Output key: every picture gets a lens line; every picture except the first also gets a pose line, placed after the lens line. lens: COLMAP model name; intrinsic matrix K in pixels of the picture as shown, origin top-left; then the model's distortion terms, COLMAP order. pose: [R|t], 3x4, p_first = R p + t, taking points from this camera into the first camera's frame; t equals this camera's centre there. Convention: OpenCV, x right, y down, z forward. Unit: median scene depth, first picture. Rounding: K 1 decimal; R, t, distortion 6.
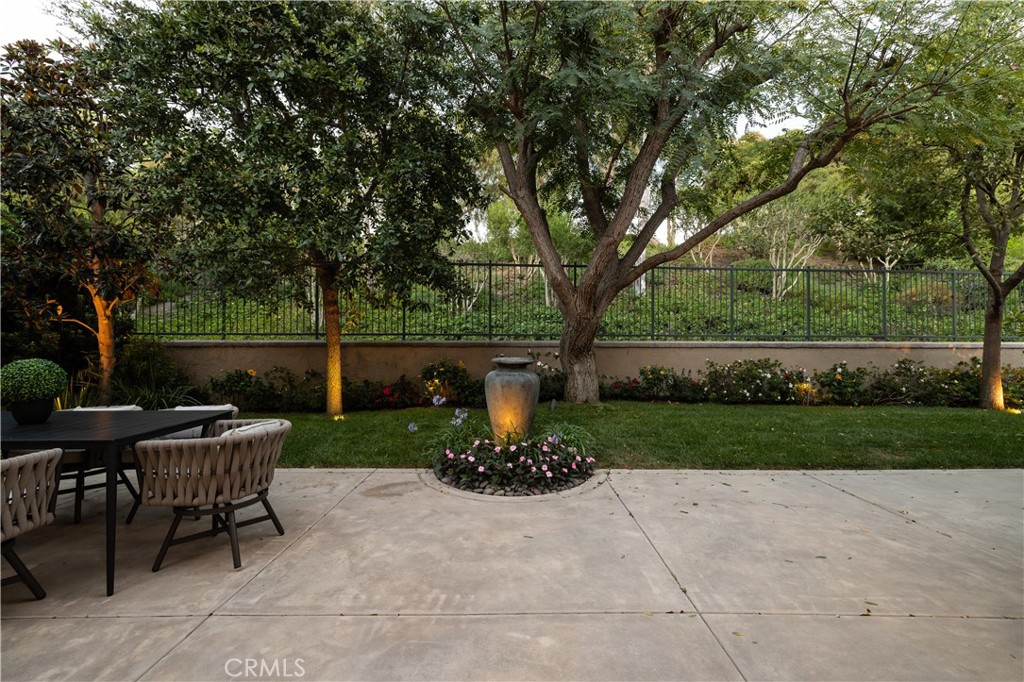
lens RADIAL K [[437.8, 0, 515.1], [0, 437.8, 338.4], [0, 0, 1]] dist [0.005201, 0.000197]
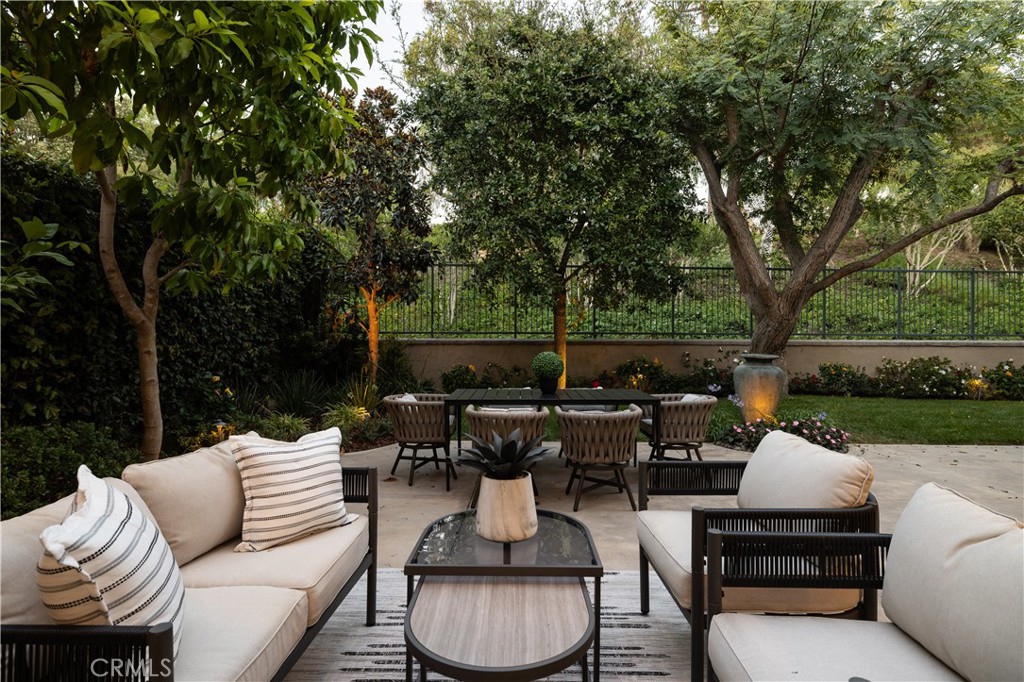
lens RADIAL K [[530.1, 0, 507.0], [0, 530.1, 340.1], [0, 0, 1]] dist [-0.003712, -0.000447]
pose [[0.999497, 0.001066, -0.031702, -0.430181], [-0.000810, 0.999967, 0.008090, -0.002887], [0.031709, -0.008060, 0.999465, -0.311169]]
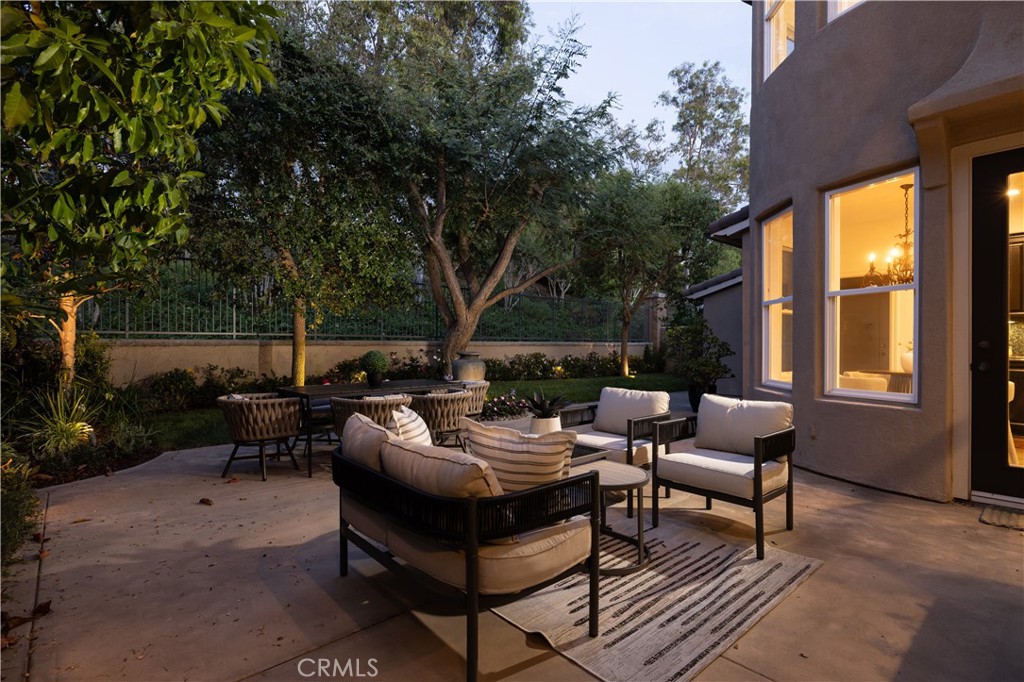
lens RADIAL K [[496.2, 0, 511.2], [0, 496.2, 342.9], [0, 0, 1]] dist [-0.000020, -0.000008]
pose [[0.756036, 0.000673, 0.654530, -0.729721], [-0.007581, 0.999941, 0.007729, -0.001789], [-0.654486, -0.010806, 0.755996, -0.329252]]
